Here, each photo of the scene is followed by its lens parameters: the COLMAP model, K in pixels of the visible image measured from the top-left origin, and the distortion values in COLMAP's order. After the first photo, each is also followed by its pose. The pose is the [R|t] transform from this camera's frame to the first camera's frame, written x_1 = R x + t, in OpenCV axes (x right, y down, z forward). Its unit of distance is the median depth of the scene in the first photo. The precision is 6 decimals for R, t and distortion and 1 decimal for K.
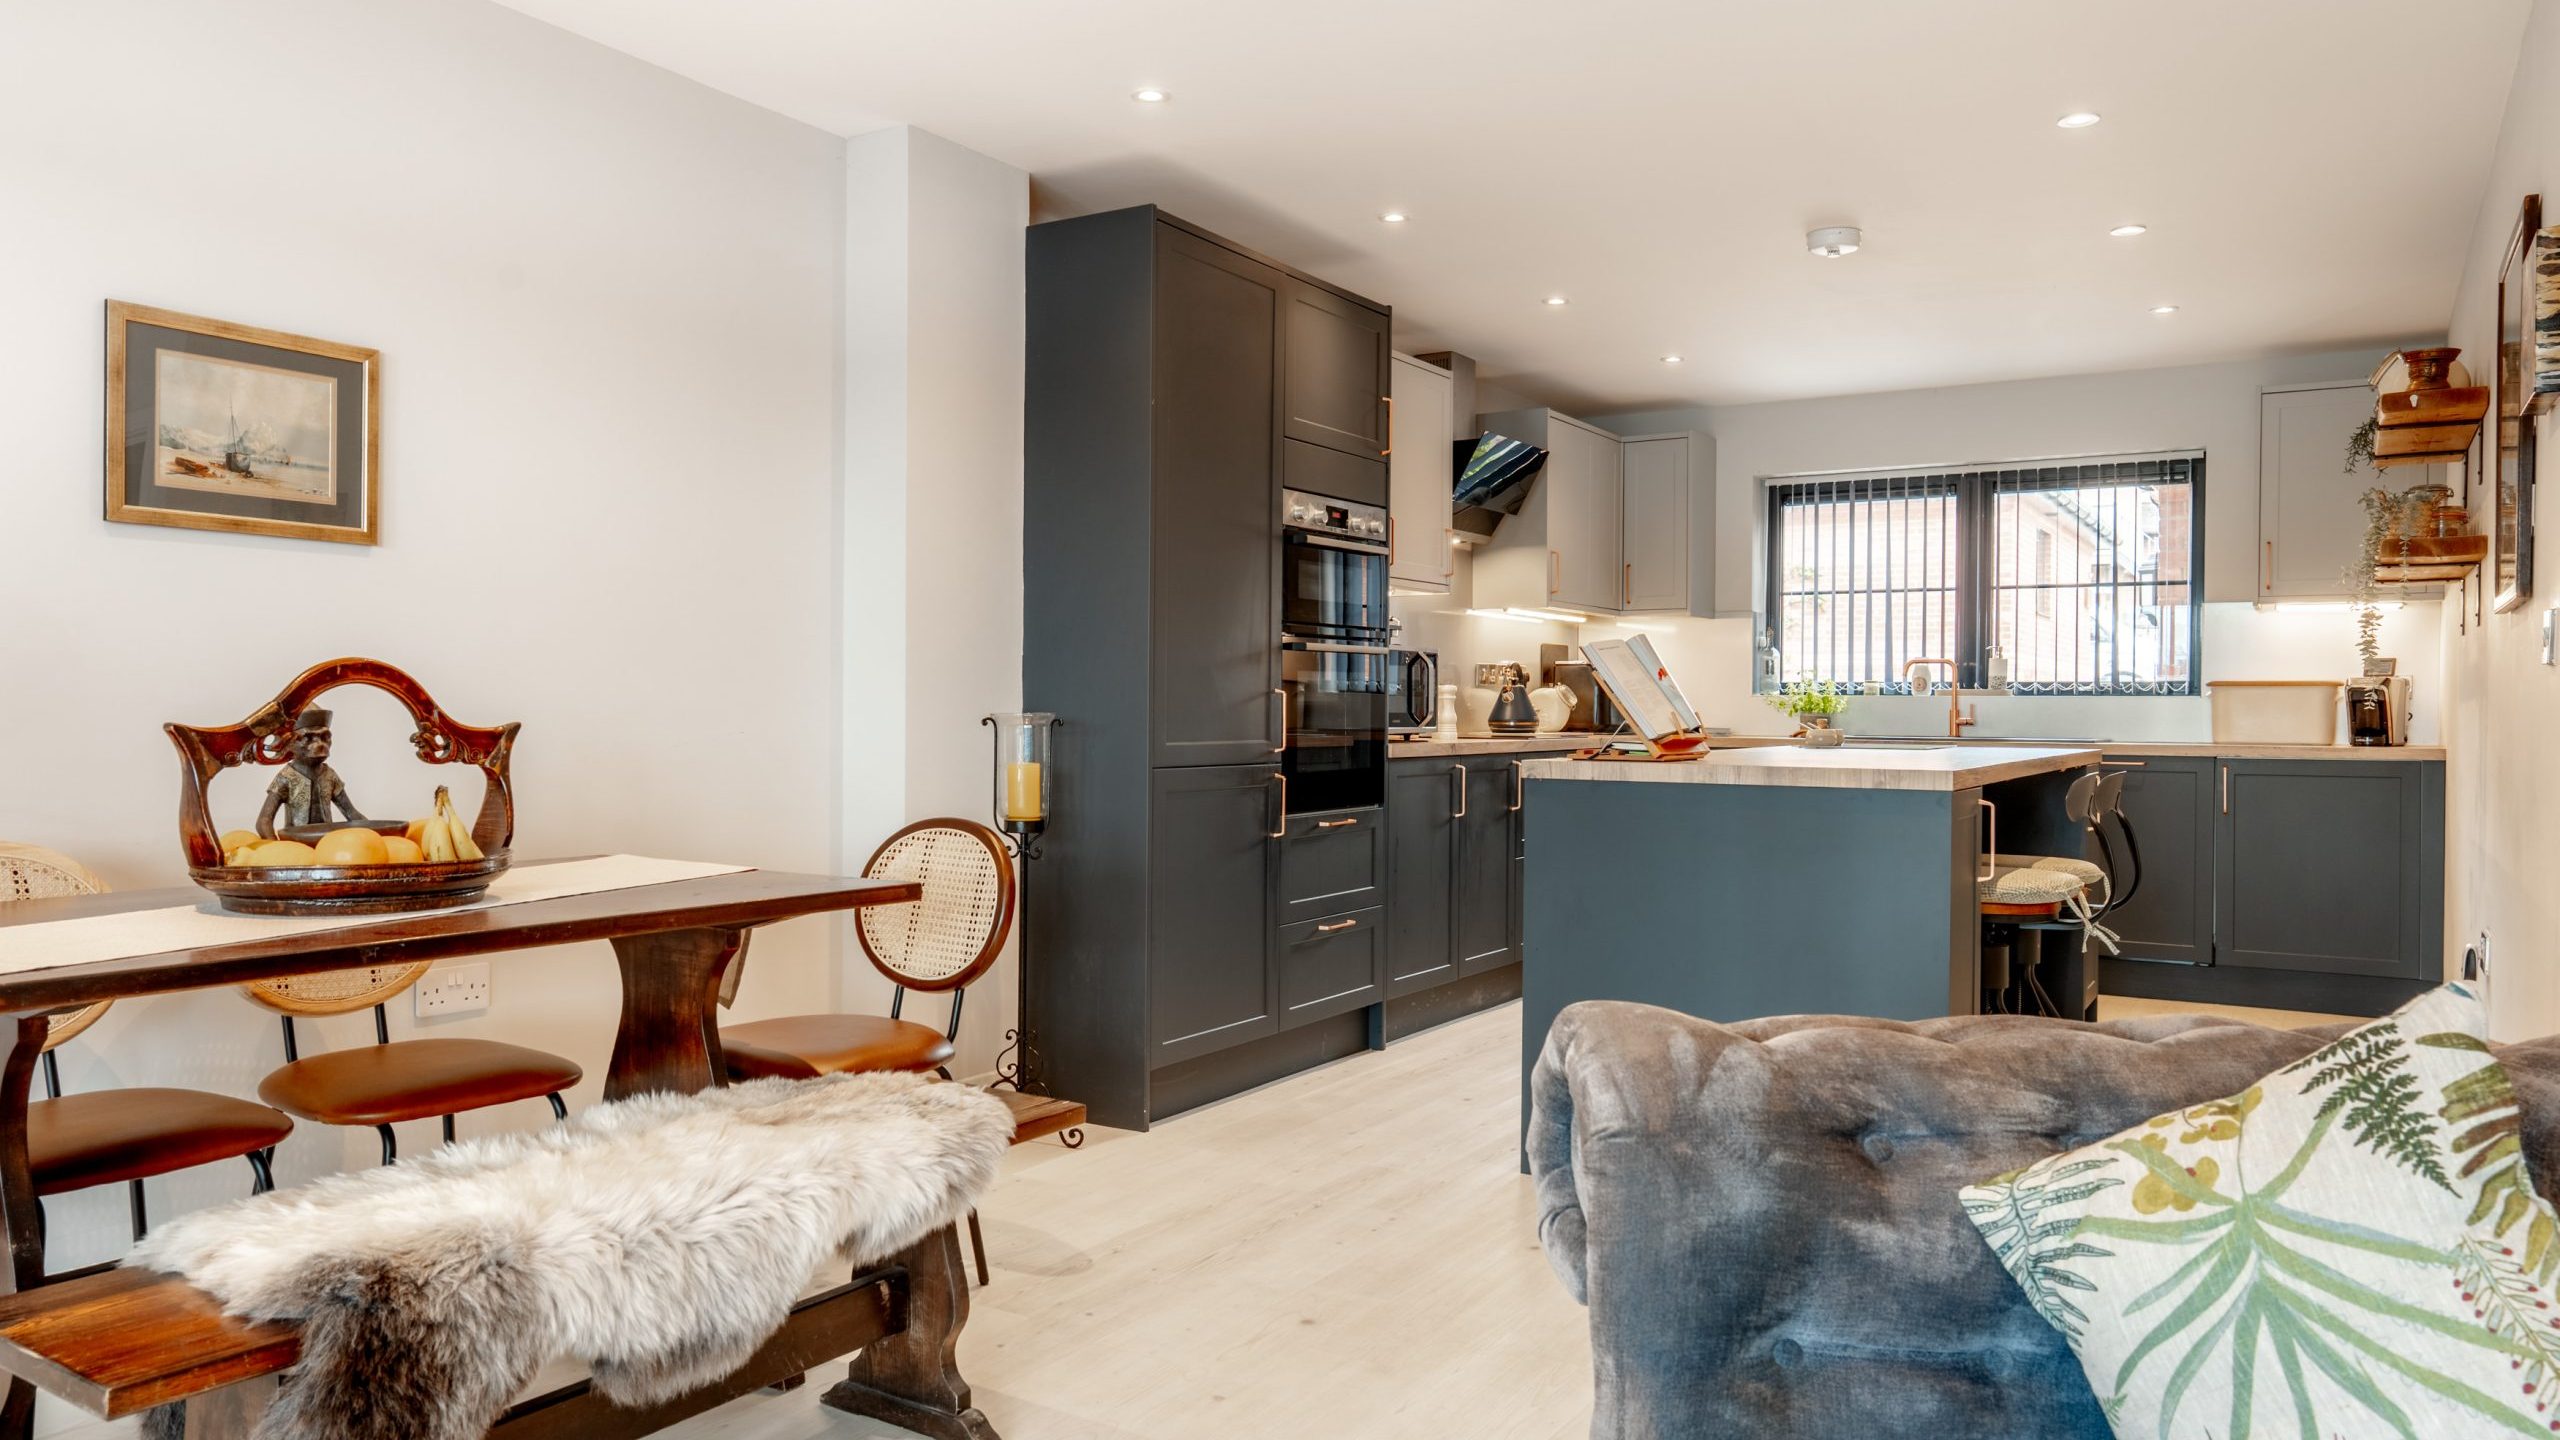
lens RADIAL K [[1749.0, 0, 1265.1], [0, 1749.0, 717.4], [0, 0, 1]] dist [-0.010089, 0.013501]
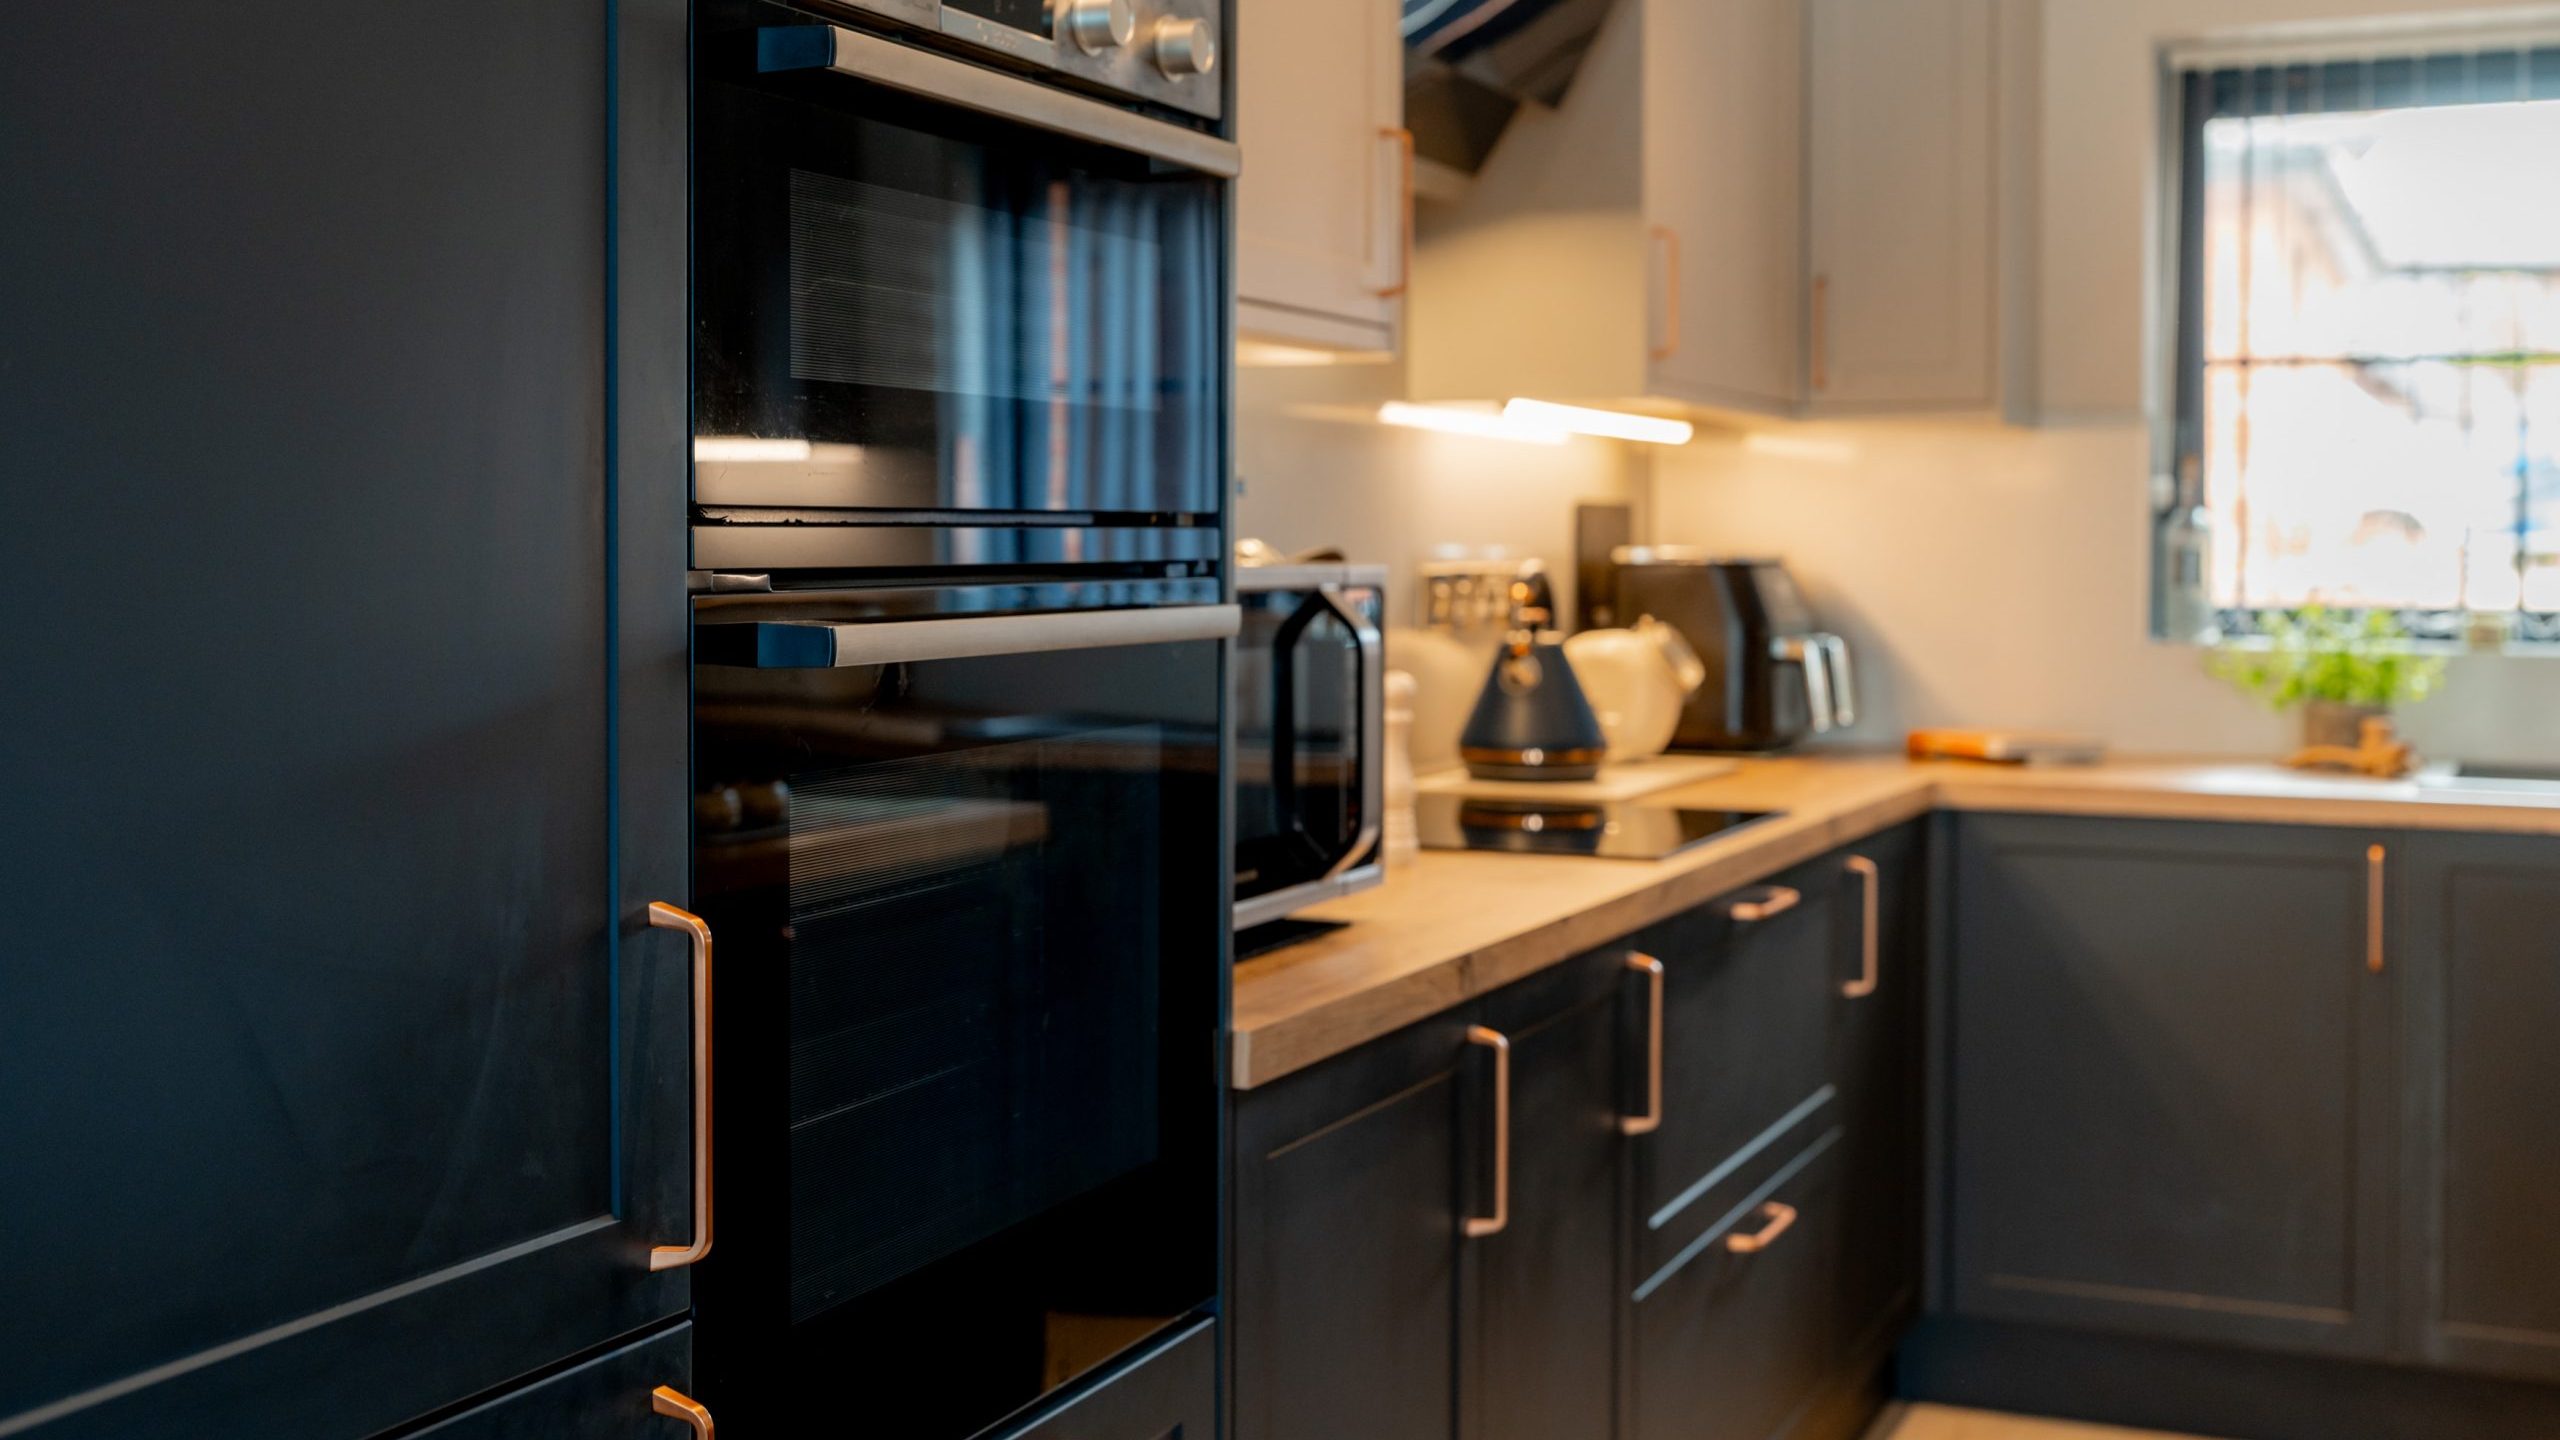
lens RADIAL K [[2944.5, 0, 1272.1], [0, 2944.5, 712.7], [0, 0, 1]] dist [0.003886, 0.000000]
pose [[0.990635, -0.011136, 0.136085, 0.044455], [0.004280, 0.998711, 0.050568, -0.080916], [-0.136473, -0.049512, 0.989406, 1.145709]]
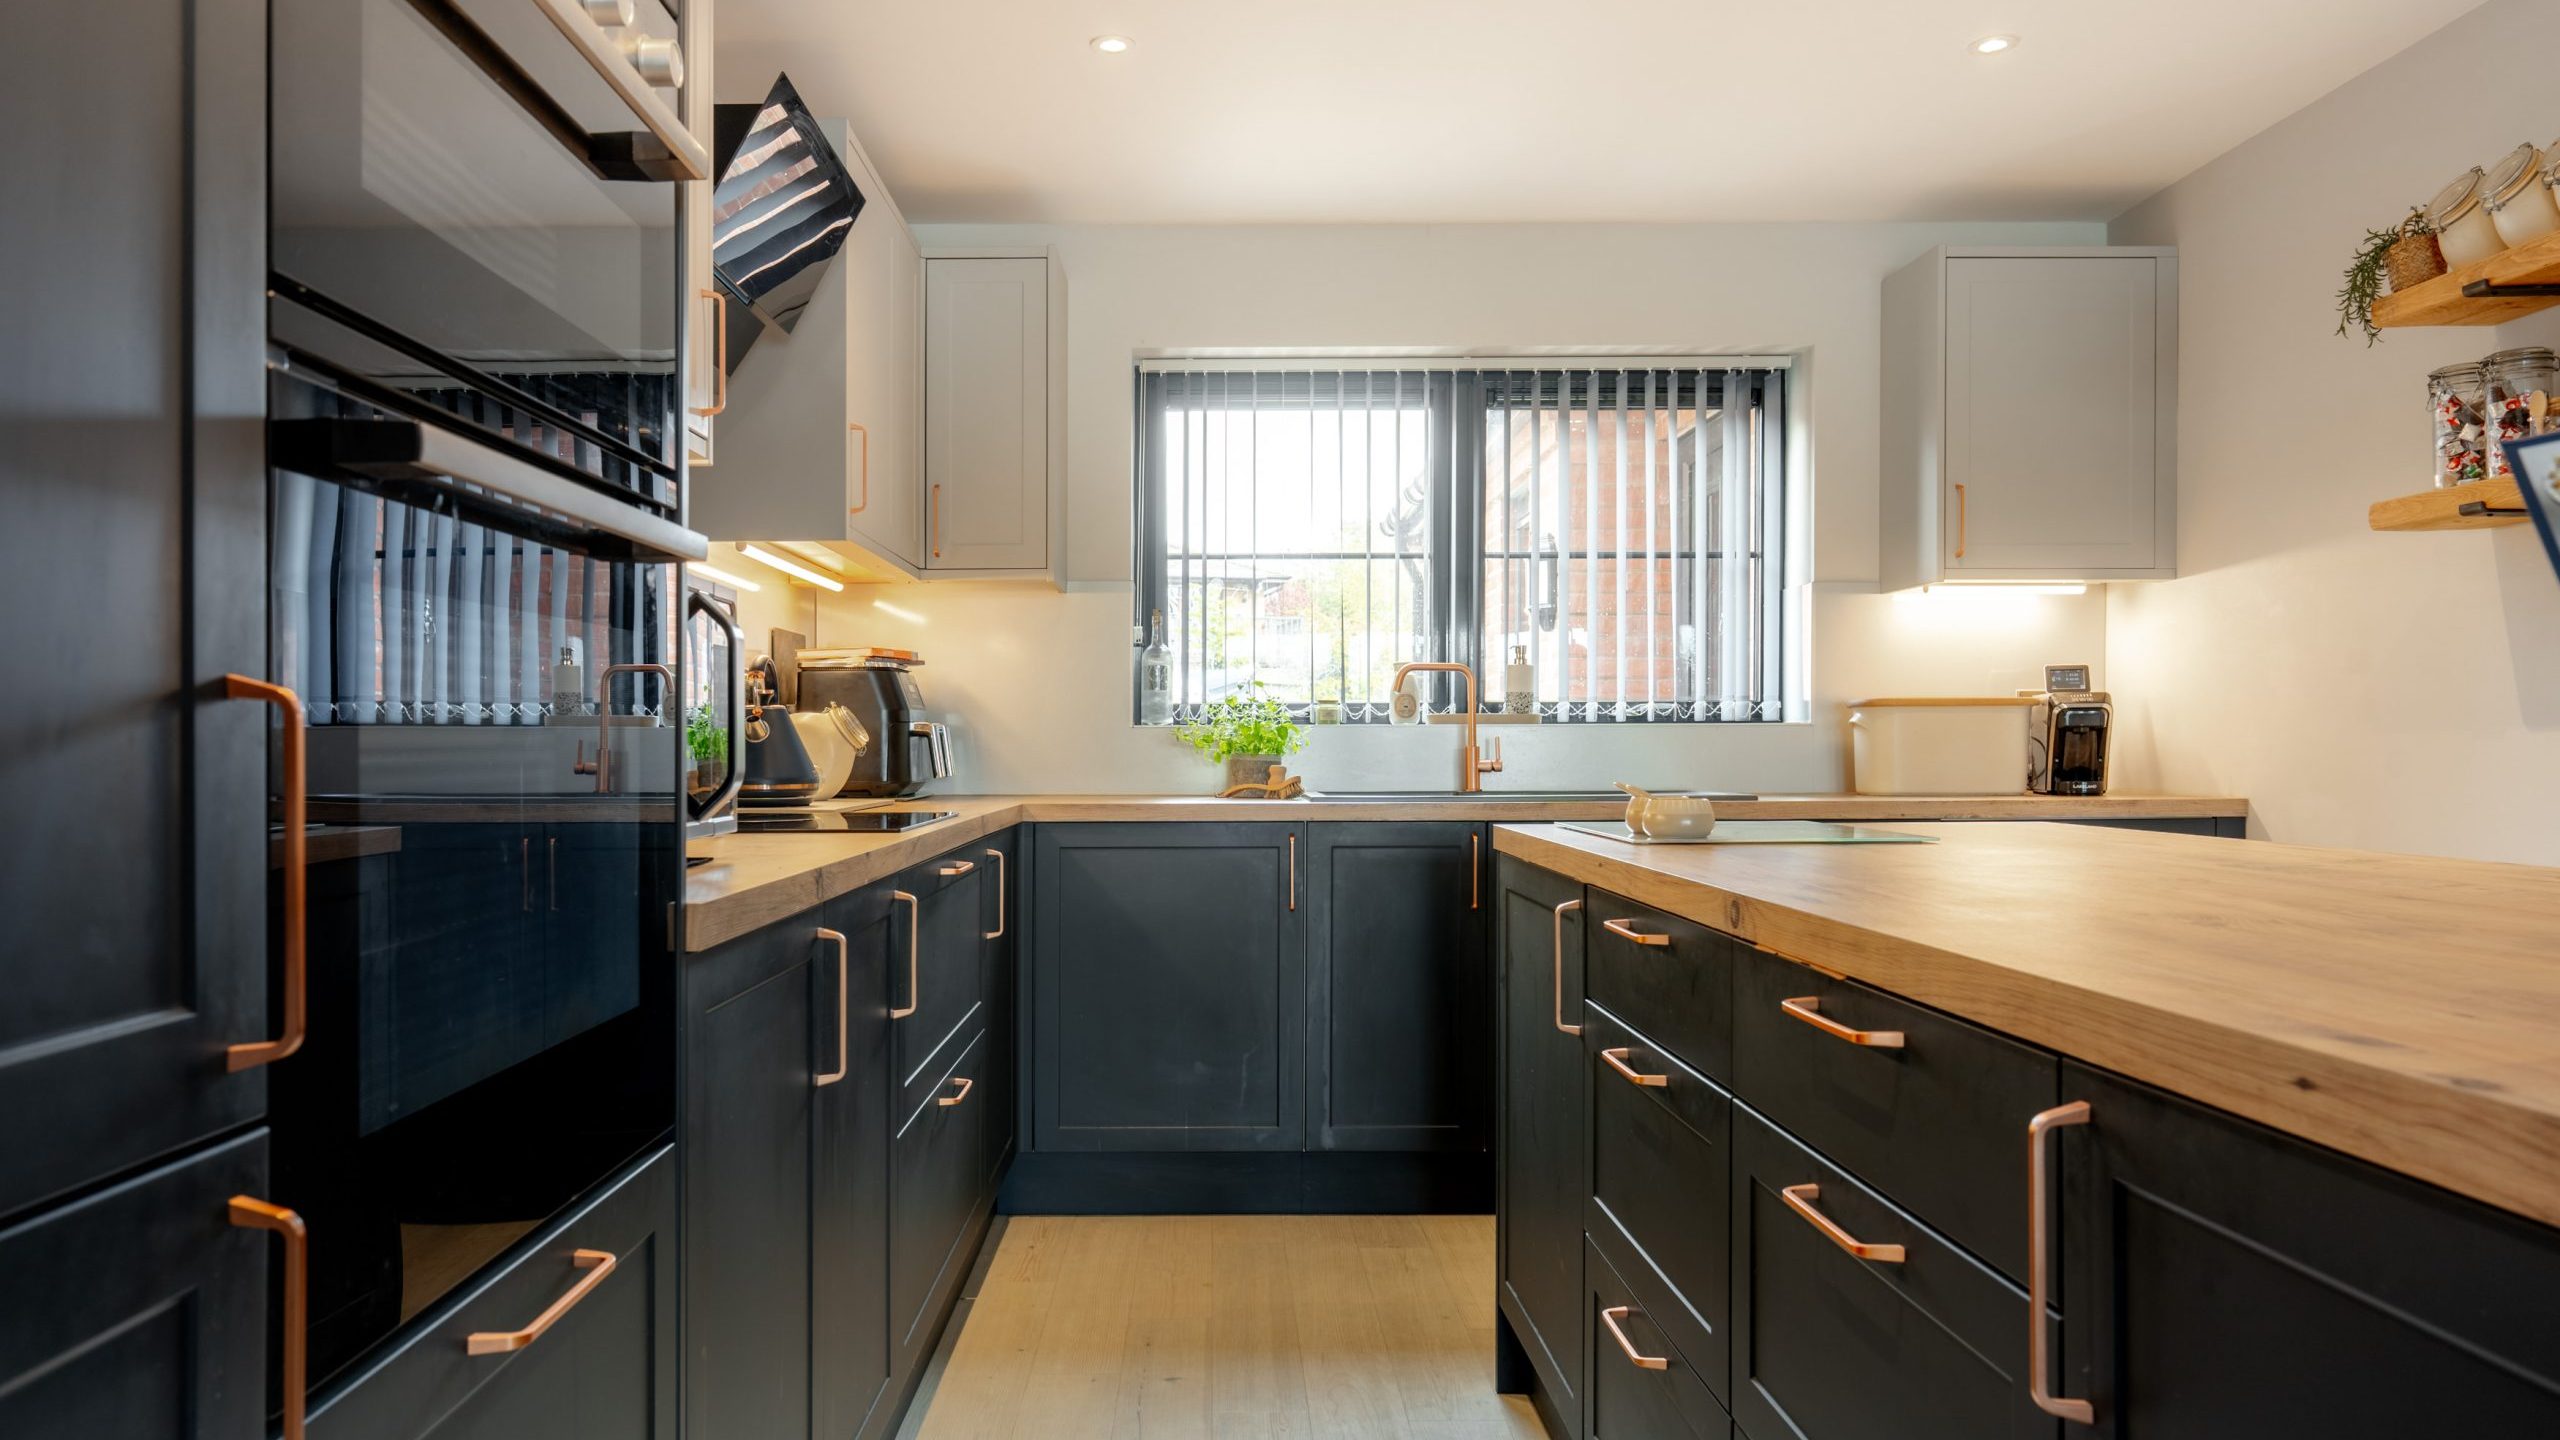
lens RADIAL K [[1749.0, 0, 1229.6], [0, 1749.0, 756.3], [0, 0, 1]] dist [-0.010089, 0.013501]
pose [[0.852128, -0.014059, 0.523144, 0.000847], [0.012511, 0.999901, 0.006494, -0.015515], [-0.523183, 0.001012, 0.852220, 1.318907]]
